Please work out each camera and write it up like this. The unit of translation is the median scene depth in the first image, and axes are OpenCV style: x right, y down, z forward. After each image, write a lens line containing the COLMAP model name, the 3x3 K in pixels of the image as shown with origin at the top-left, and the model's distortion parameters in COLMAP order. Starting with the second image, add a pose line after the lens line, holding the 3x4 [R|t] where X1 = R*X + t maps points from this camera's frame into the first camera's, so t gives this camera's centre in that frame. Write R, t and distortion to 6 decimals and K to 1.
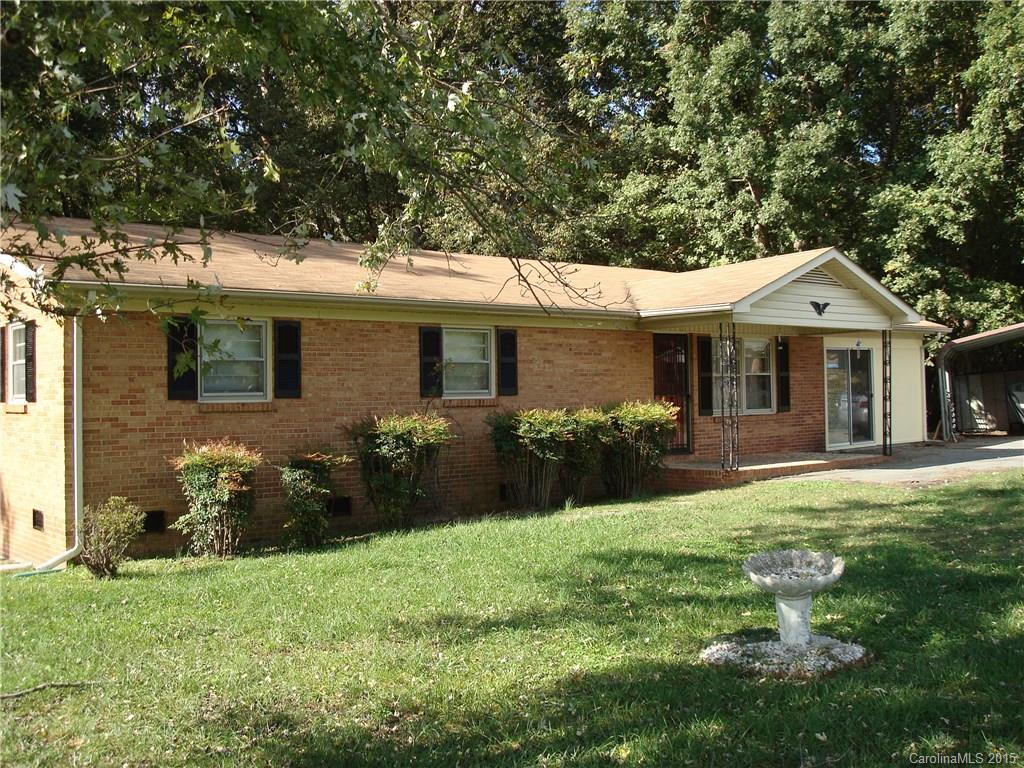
lens RADIAL K [[1066.0, 0, 500.0], [0, 1066.0, 383.8], [0, 0, 1]] dist [-0.071954, -0.101188]
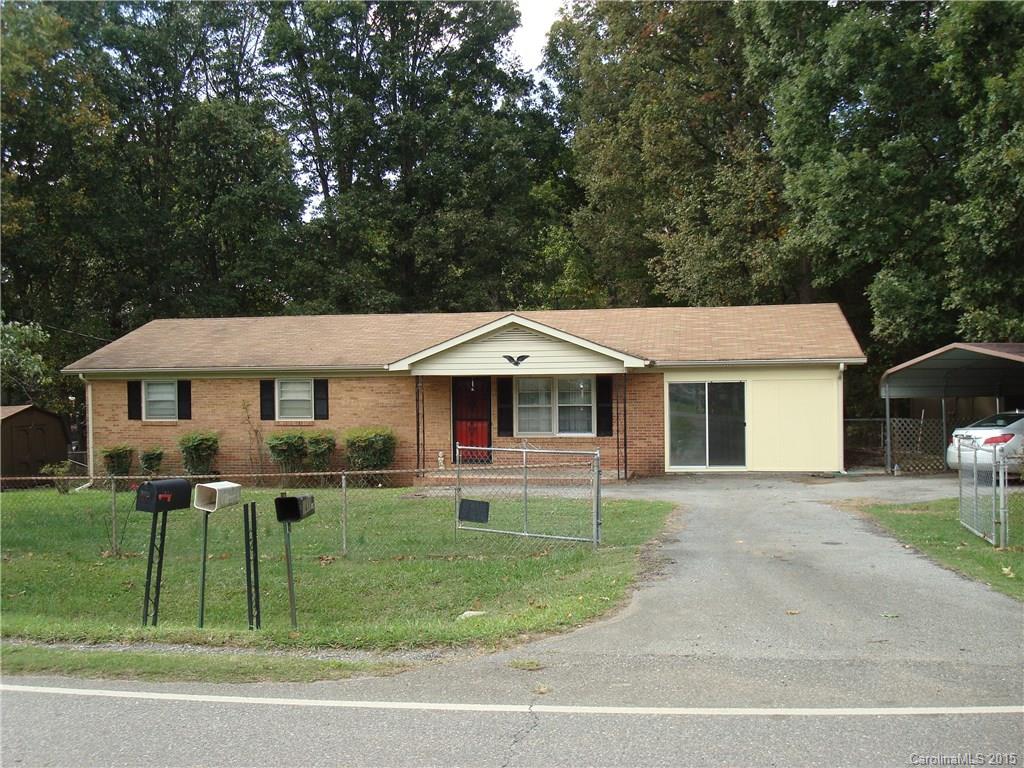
lens RADIAL K [[1051.3, 0, 517.6], [0, 1051.3, 418.0], [0, 0, 1]] dist [-0.091800, -0.049165]
pose [[0.640383, 0.045955, -0.766679, 1.393733], [0.008512, 0.997722, 0.066914, -0.093835], [0.768008, -0.049376, 0.638534, 0.192698]]
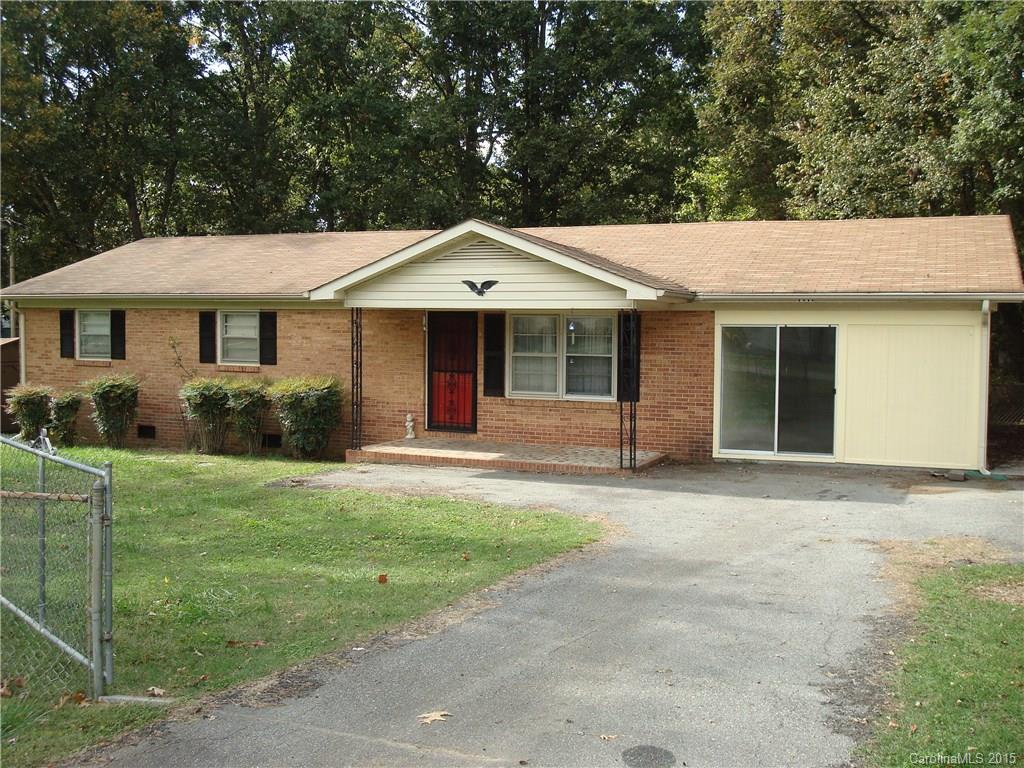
lens RADIAL K [[1066.0, 0, 500.0], [0, 1066.0, 383.8], [0, 0, 1]] dist [-0.071954, -0.101188]
pose [[0.449222, 0.081424, -0.889702, 1.200812], [-0.005219, 0.996060, 0.088523, -0.075953], [0.893405, -0.035123, 0.447877, 0.660344]]
